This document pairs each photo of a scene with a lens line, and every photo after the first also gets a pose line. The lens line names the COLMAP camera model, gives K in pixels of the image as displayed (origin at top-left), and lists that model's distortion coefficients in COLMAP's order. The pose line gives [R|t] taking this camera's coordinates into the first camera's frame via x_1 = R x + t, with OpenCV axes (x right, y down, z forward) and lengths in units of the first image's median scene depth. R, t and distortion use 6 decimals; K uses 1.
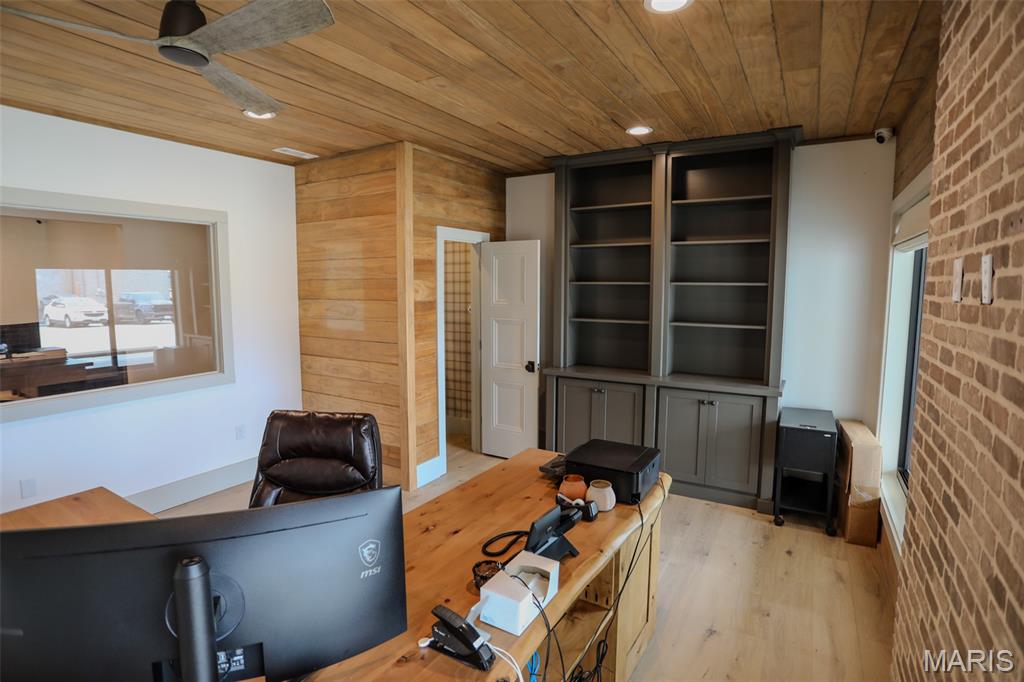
lens RADIAL K [[510.9, 0, 512.0], [0, 510.9, 341.0], [0, 0, 1]] dist [-0.080205, 0.036224]
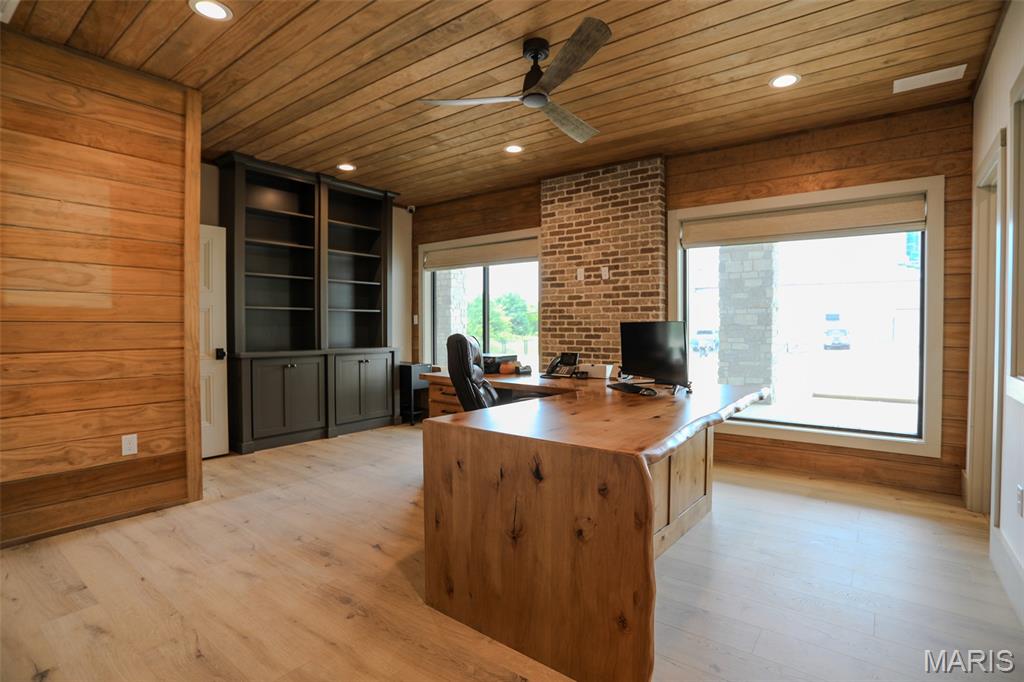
lens RADIAL K [[510.9, 0, 512.0], [0, 510.9, 341.0], [0, 0, 1]] dist [-0.080205, 0.036224]
pose [[0.110199, -0.028247, 0.993508, -1.020232], [0.110564, 0.993740, 0.015990, 0.086637], [-0.987741, 0.108085, 0.112632, 0.401477]]
